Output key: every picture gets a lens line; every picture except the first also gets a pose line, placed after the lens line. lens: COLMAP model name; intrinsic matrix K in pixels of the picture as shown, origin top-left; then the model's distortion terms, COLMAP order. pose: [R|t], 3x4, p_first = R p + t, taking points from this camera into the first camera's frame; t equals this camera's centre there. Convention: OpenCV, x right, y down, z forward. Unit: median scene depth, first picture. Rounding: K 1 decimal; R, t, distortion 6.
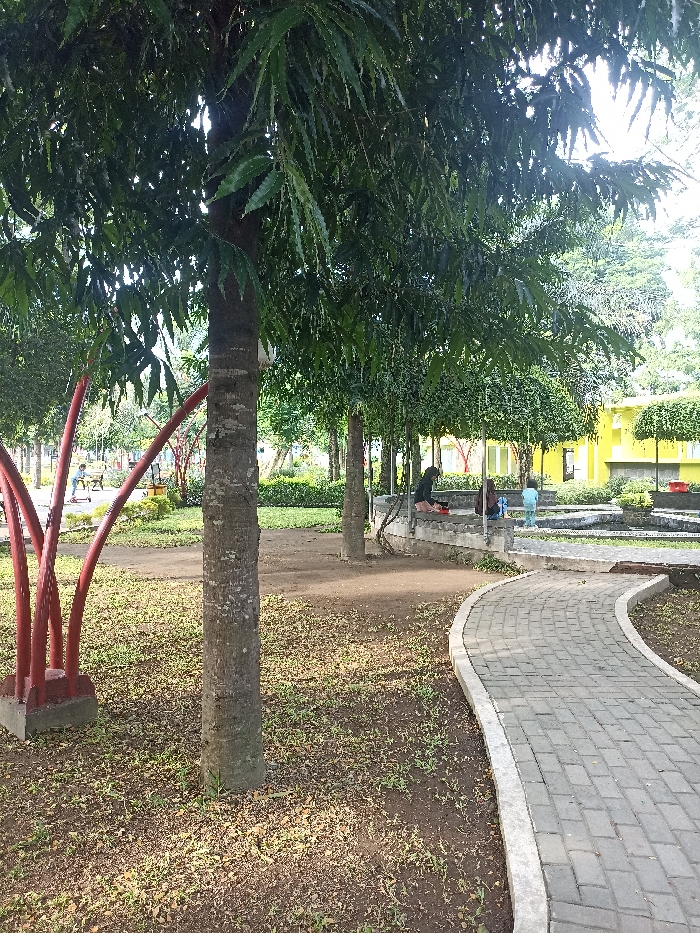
lens RADIAL K [[679.1, 0, 353.1], [0, 679.1, 468.4], [0, 0, 1]] dist [0.052161, -0.062338]
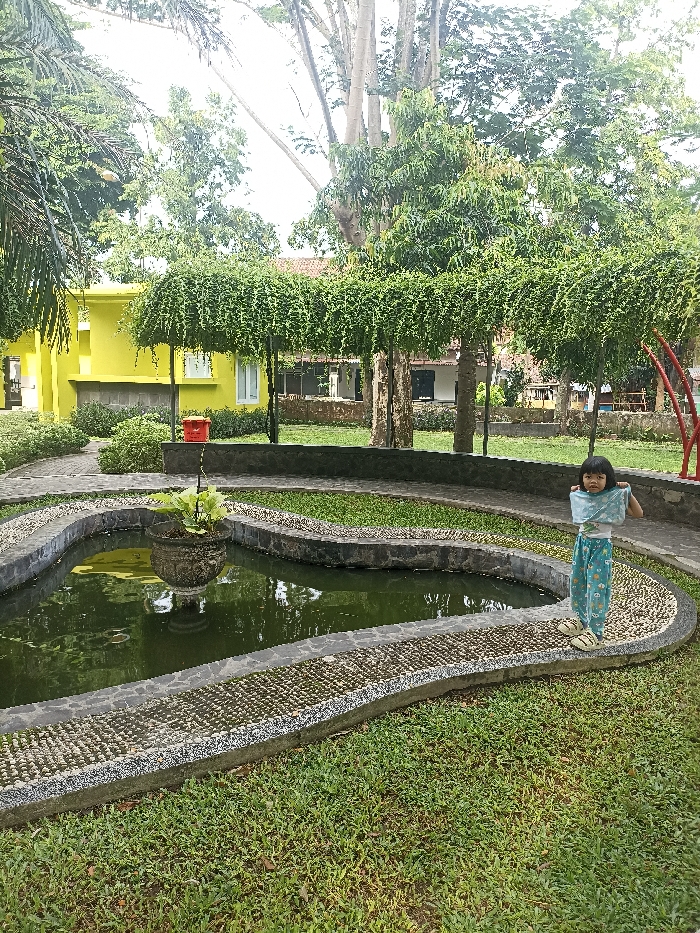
lens RADIAL K [[679.1, 0, 353.1], [0, 679.1, 468.4], [0, 0, 1]] dist [0.052161, -0.062338]
pose [[0.728961, -0.080039, 0.679860, 0.201786], [-0.009554, 0.991855, 0.127014, -0.018996], [-0.684489, -0.099084, 0.722259, 0.580738]]
